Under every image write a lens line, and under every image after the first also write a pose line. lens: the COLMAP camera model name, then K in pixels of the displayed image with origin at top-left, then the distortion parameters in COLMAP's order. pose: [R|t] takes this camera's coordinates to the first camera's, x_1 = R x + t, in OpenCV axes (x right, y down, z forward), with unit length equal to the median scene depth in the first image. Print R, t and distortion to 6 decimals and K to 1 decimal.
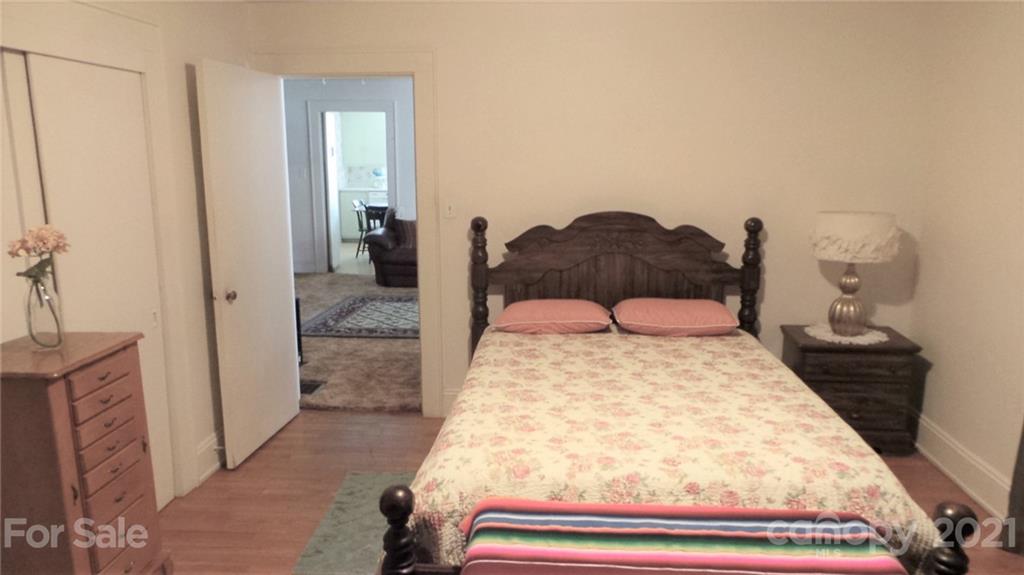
lens RADIAL K [[707.0, 0, 509.2], [0, 707.0, 287.6], [0, 0, 1]] dist [-0.006218, 0.018570]
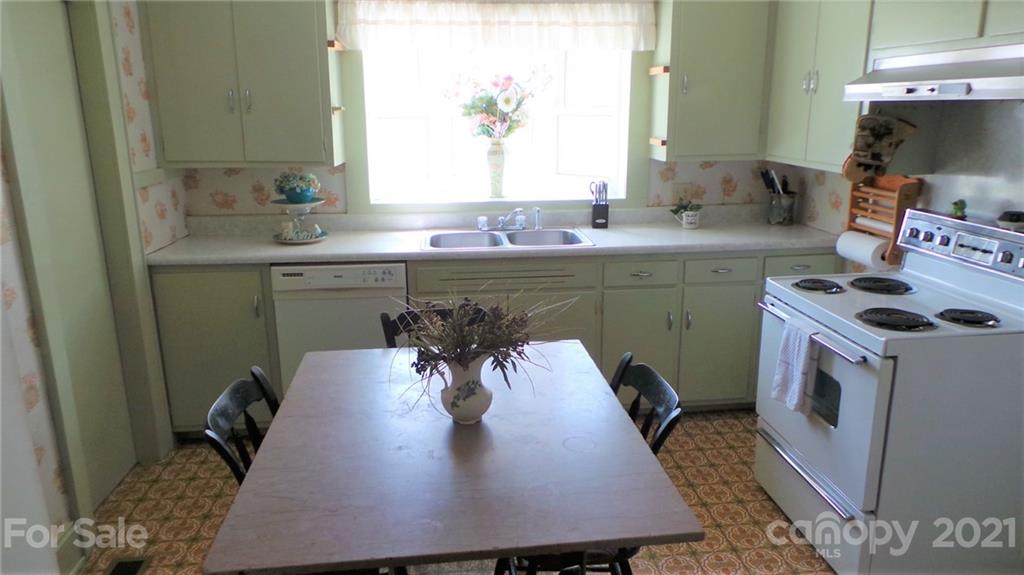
lens RADIAL K [[707.0, 0, 508.6], [0, 707.0, 287.4], [0, 0, 1]] dist [-0.006218, 0.018570]
pose [[0.983761, -0.057762, 0.169937, -0.151556], [0.047032, 0.996677, 0.066505, -0.137392], [-0.173213, -0.057433, 0.983208, 0.704028]]
